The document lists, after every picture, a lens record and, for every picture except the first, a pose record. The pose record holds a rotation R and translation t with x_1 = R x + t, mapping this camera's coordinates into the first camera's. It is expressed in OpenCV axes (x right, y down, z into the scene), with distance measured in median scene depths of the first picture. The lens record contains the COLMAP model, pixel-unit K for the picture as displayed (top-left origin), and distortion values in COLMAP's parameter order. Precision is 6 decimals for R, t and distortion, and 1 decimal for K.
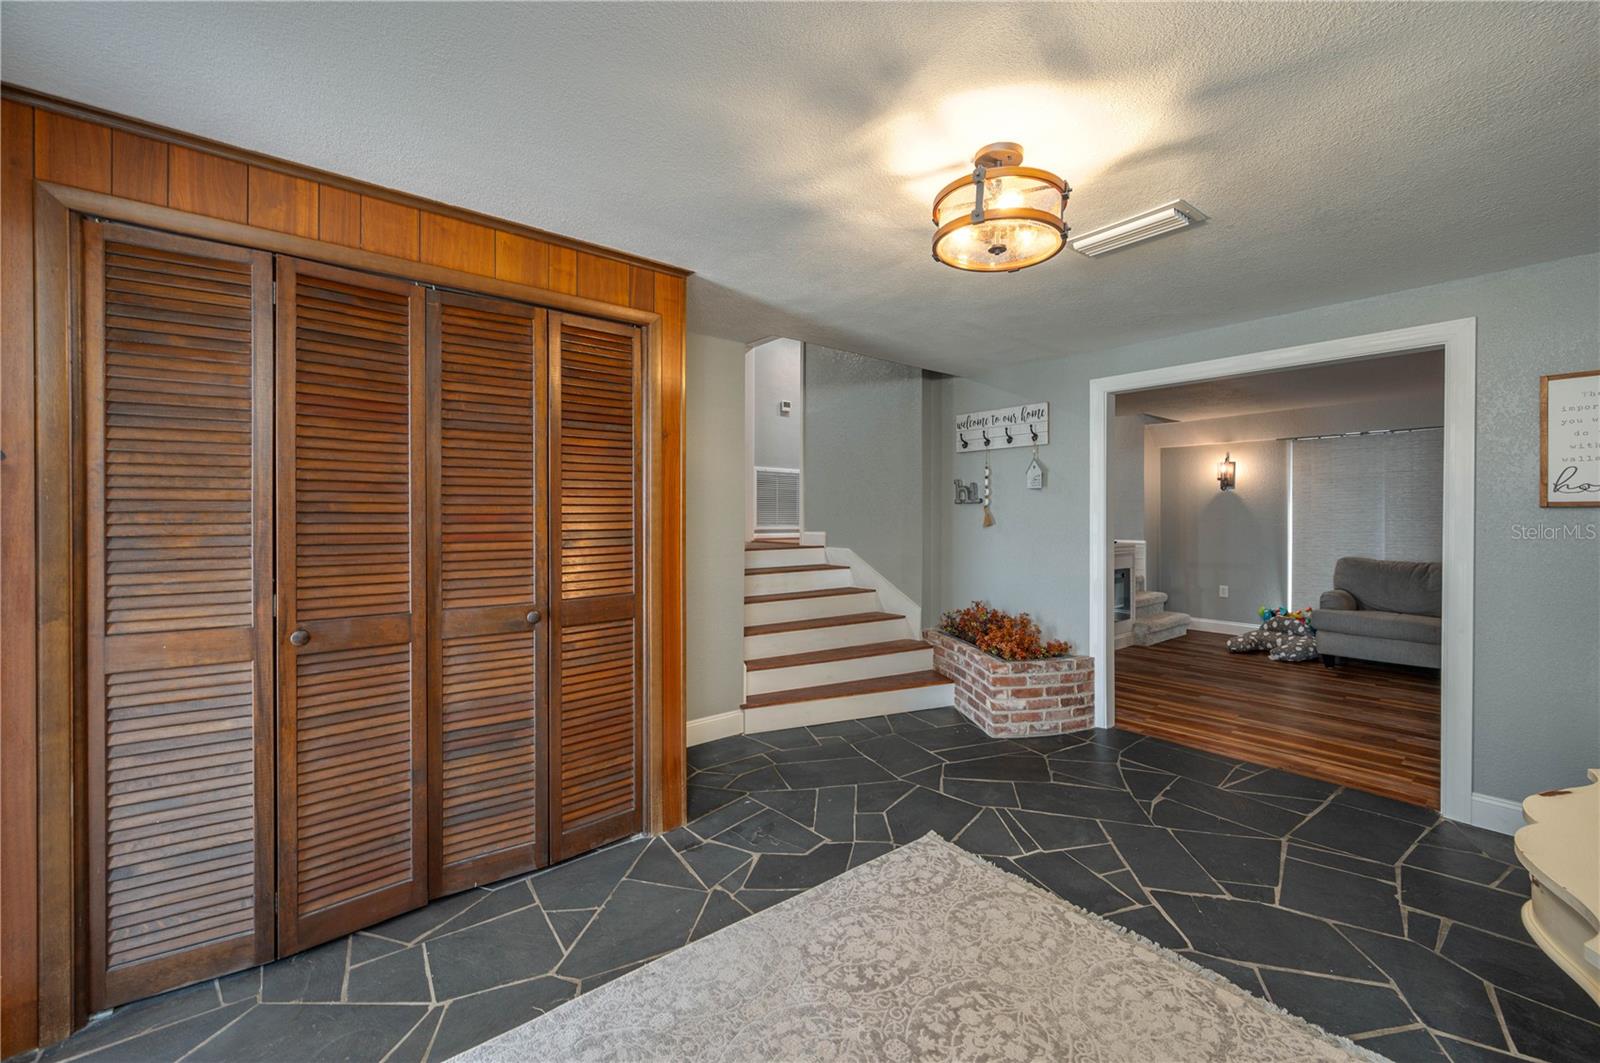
lens RADIAL K [[648.7, 0, 791.6], [0, 648.7, 511.8], [0, 0, 1]] dist [0.003262, -0.000928]
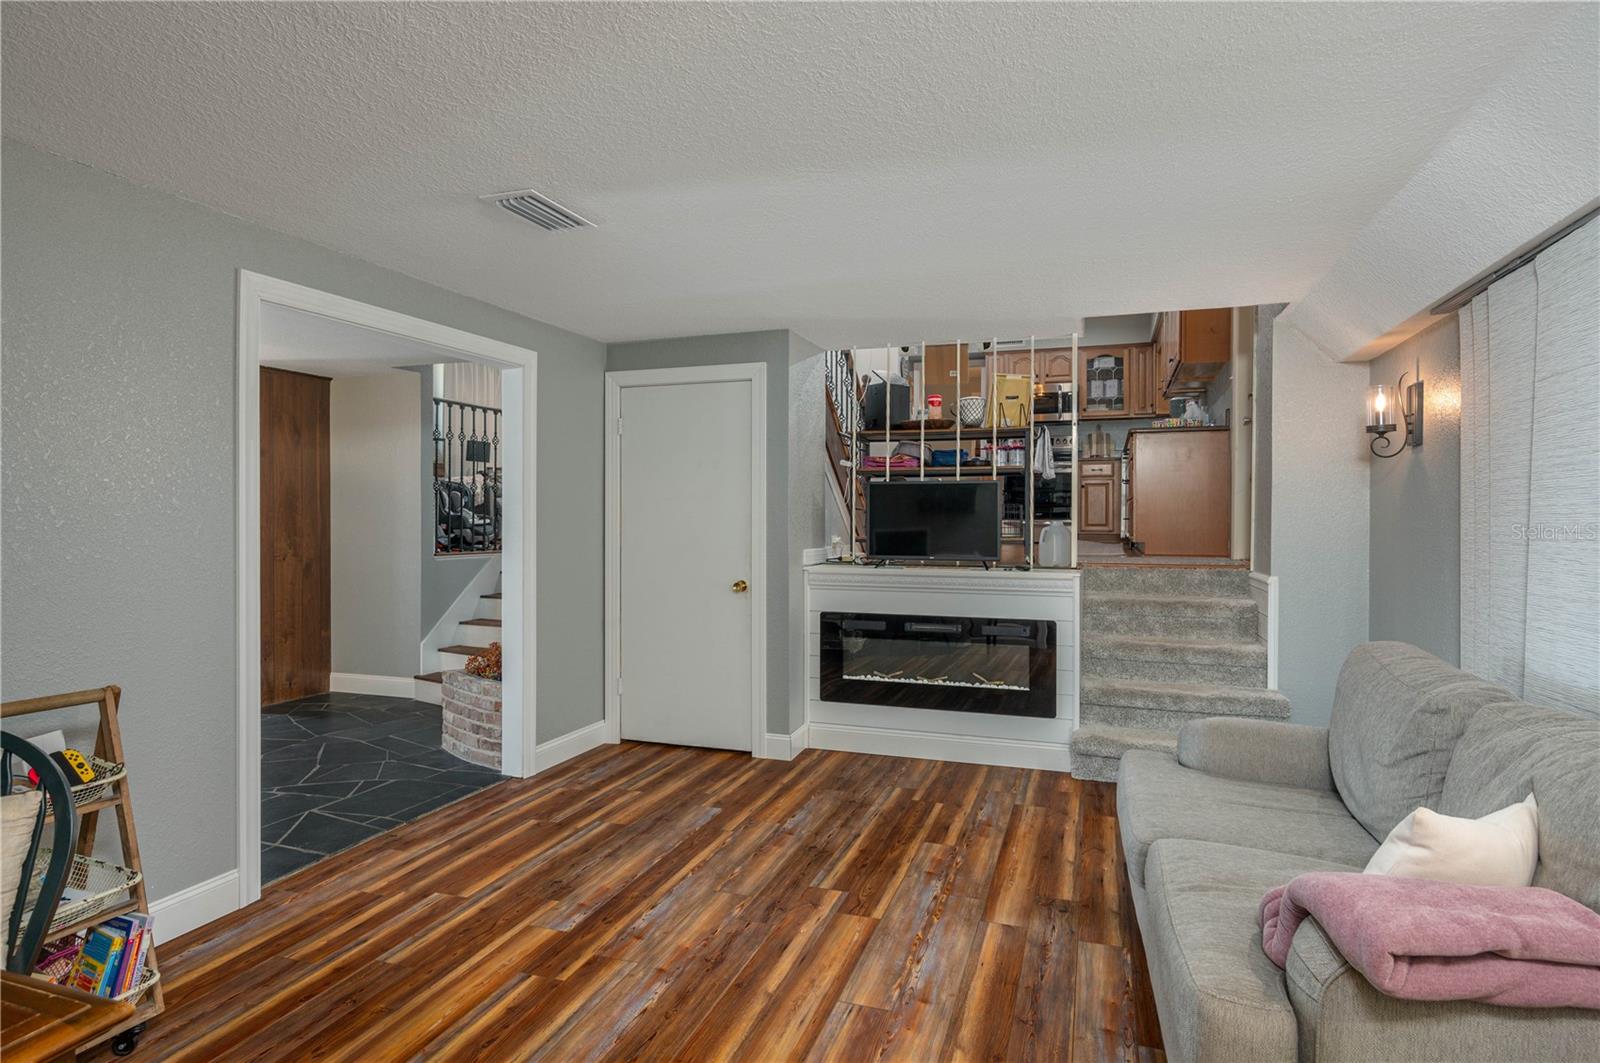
lens RADIAL K [[863.8, 0, 788.7], [0, 863.8, 530.3], [0, 0, 1]] dist [0.003719, -0.000142]
pose [[0.534235, 0.011957, -0.845252, 3.149616], [-0.004529, 0.999926, 0.011282, 0.012817], [0.845324, -0.002199, 0.534249, 1.402905]]
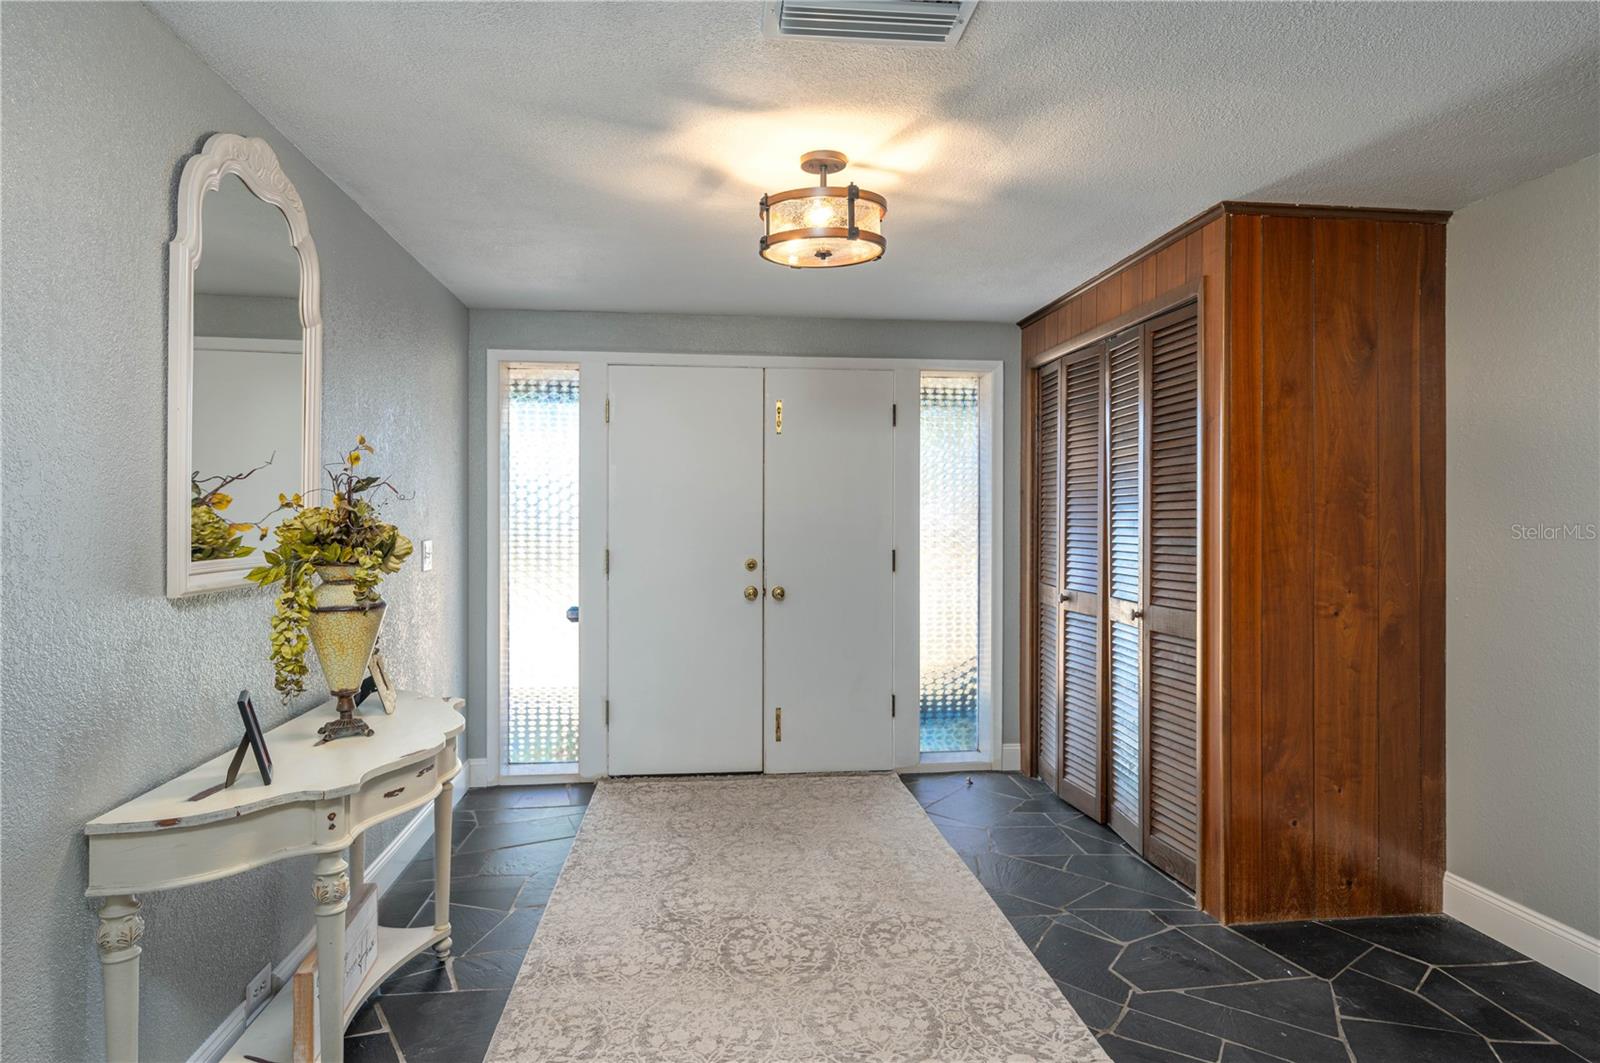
lens RADIAL K [[863.8, 0, 787.8], [0, 863.8, 526.3], [0, 0, 1]] dist [0.003719, -0.000142]
pose [[-0.530223, 0.003167, -0.847853, 1.343289], [0.000044, 0.999993, 0.003707, 0.007024], [0.847858, 0.001928, -0.530219, 1.514794]]
